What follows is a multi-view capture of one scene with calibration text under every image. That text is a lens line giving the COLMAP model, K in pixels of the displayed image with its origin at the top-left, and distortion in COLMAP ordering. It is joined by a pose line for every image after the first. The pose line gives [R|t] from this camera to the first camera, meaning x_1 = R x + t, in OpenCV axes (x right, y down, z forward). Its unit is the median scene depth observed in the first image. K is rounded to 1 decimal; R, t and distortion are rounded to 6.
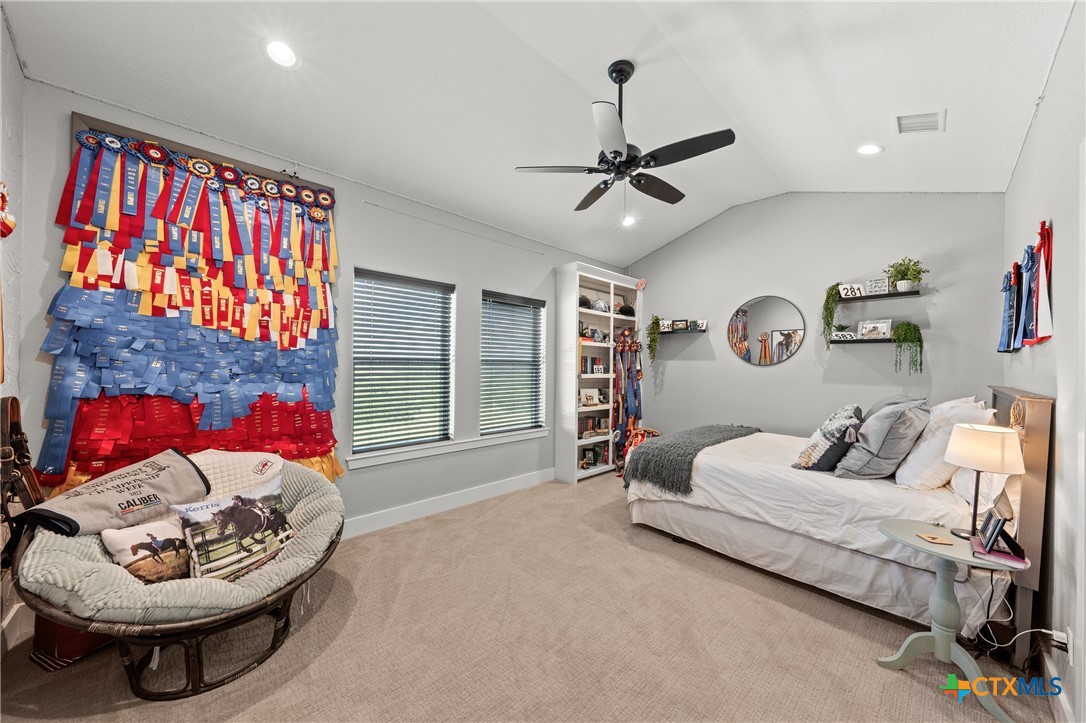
lens RADIAL K [[379.0, 0, 542.5], [0, 379.0, 364.7], [0, 0, 1]] dist [0.000496, 0.000011]
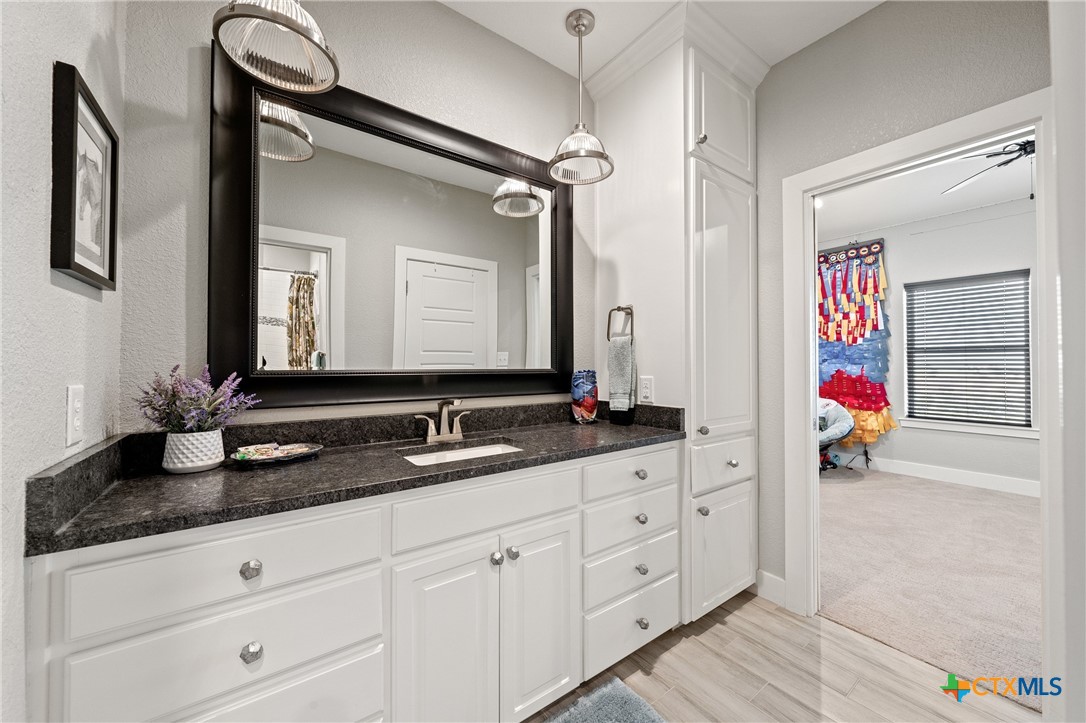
lens RADIAL K [[396.0, 0, 538.9], [0, 396.0, 360.4], [0, 0, 1]] dist [-0.000311, 0.000006]
pose [[-0.138199, -0.018015, -0.990241, 1.303334], [0.001212, 0.999831, -0.018358, 0.060529], [0.990404, -0.003738, -0.138154, -0.165688]]
